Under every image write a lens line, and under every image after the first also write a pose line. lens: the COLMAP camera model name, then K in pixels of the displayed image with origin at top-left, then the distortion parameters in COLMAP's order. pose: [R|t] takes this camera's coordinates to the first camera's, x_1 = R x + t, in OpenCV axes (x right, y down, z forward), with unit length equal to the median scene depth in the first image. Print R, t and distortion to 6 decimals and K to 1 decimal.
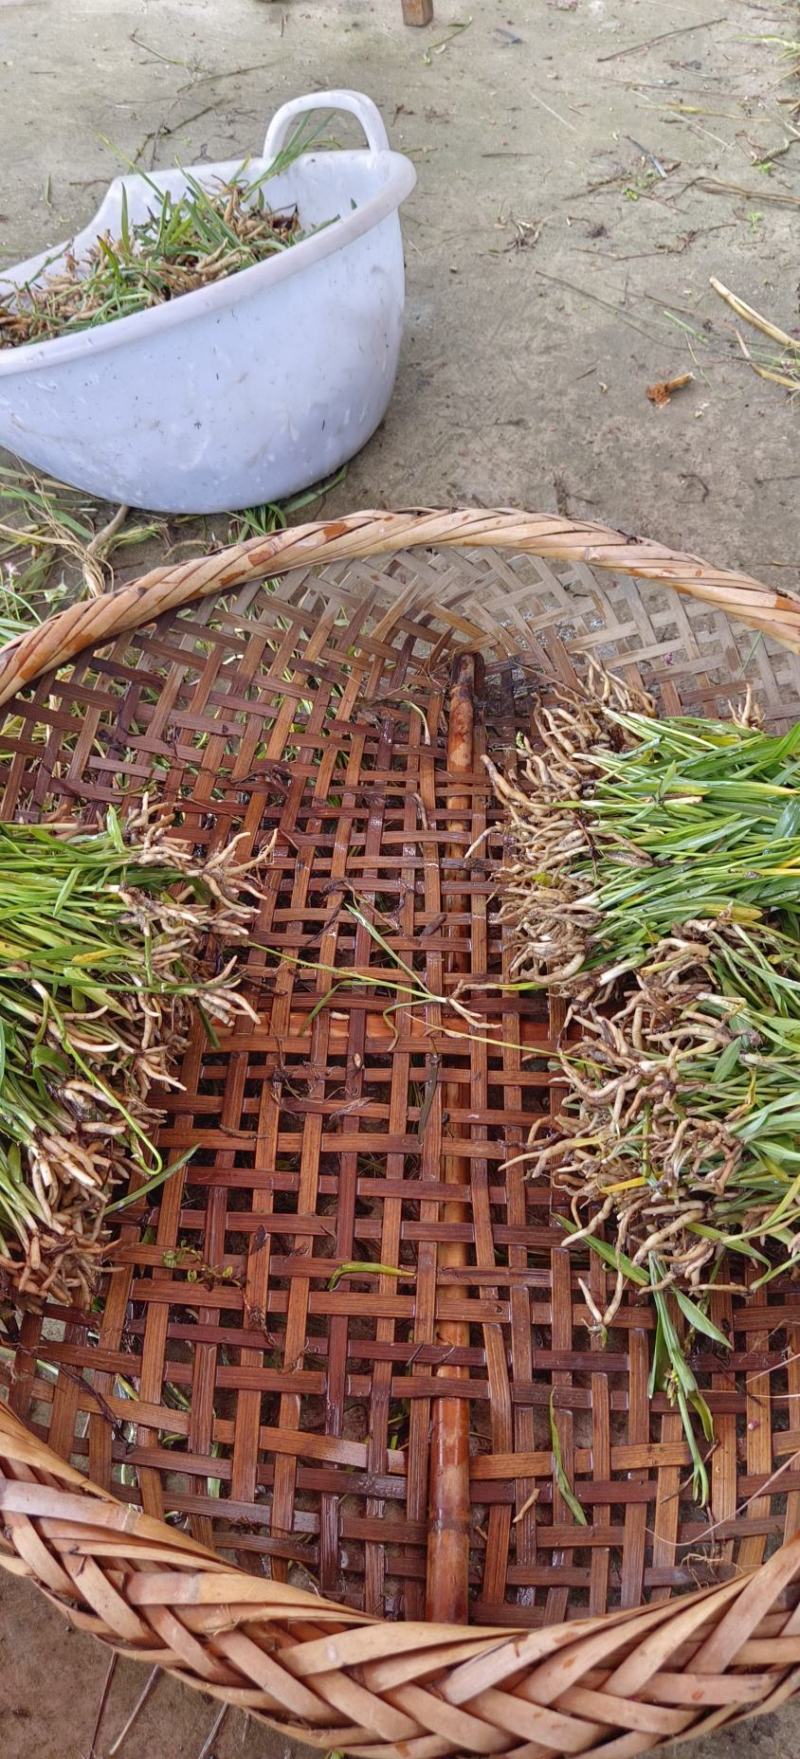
lens RADIAL K [[1255.2, 0, 400.0], [0, 1255.2, 879.5], [0, 0, 1]] dist [0.011655, -0.018899]
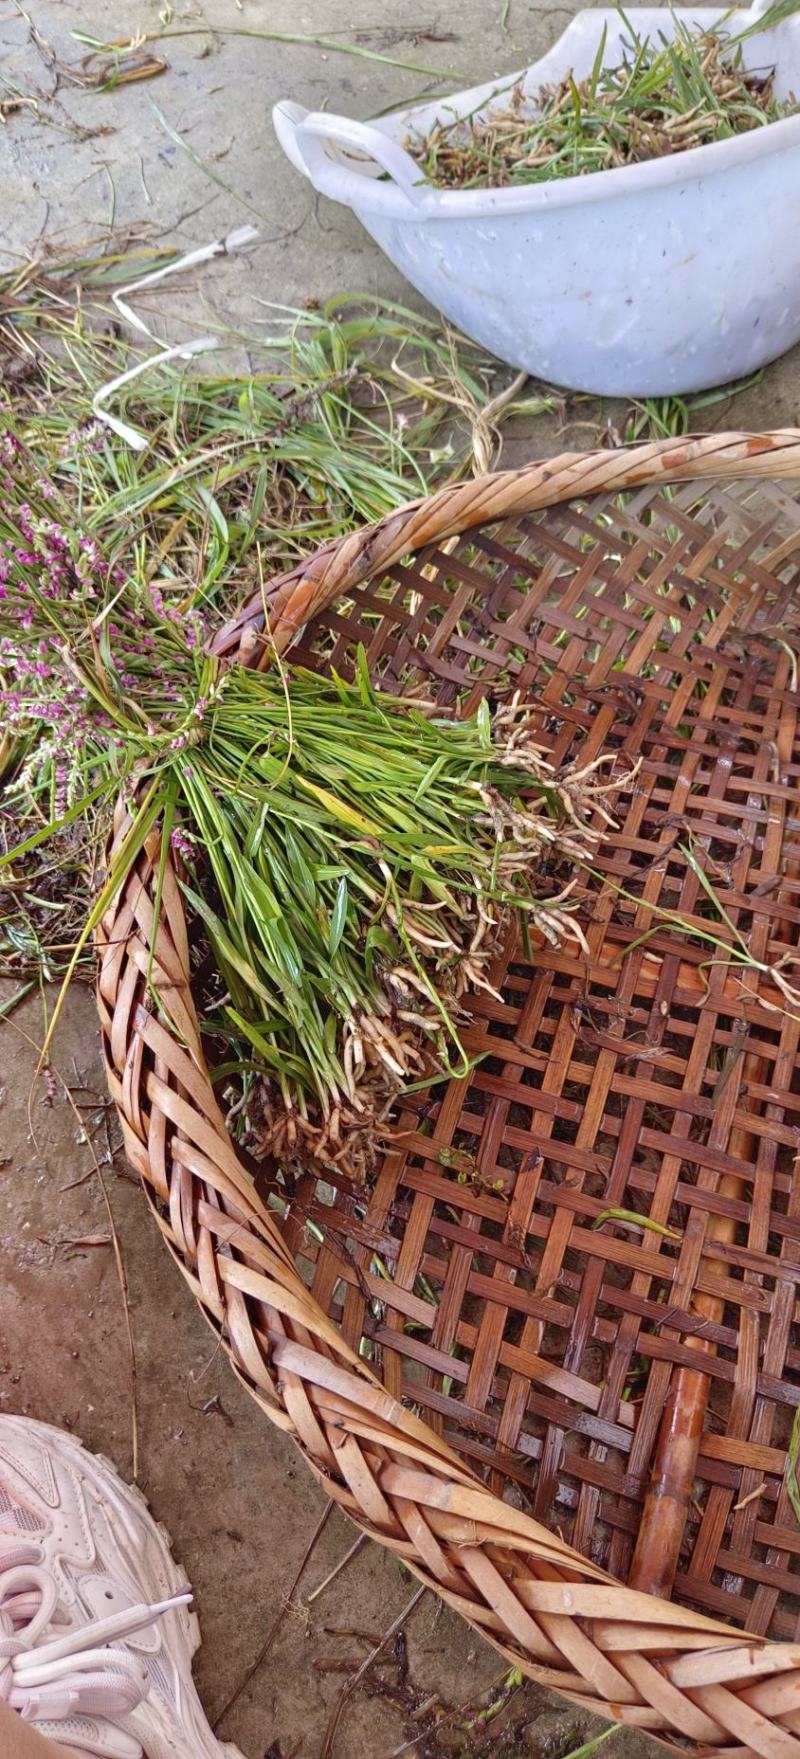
lens RADIAL K [[1255.2, 0, 400.0], [0, 1255.2, 879.5], [0, 0, 1]] dist [0.011655, -0.018899]
pose [[0.959880, 0.235200, -0.152681, -0.113485], [-0.218897, 0.968800, 0.116235, -0.021926], [0.175256, -0.078150, 0.981416, 0.021927]]
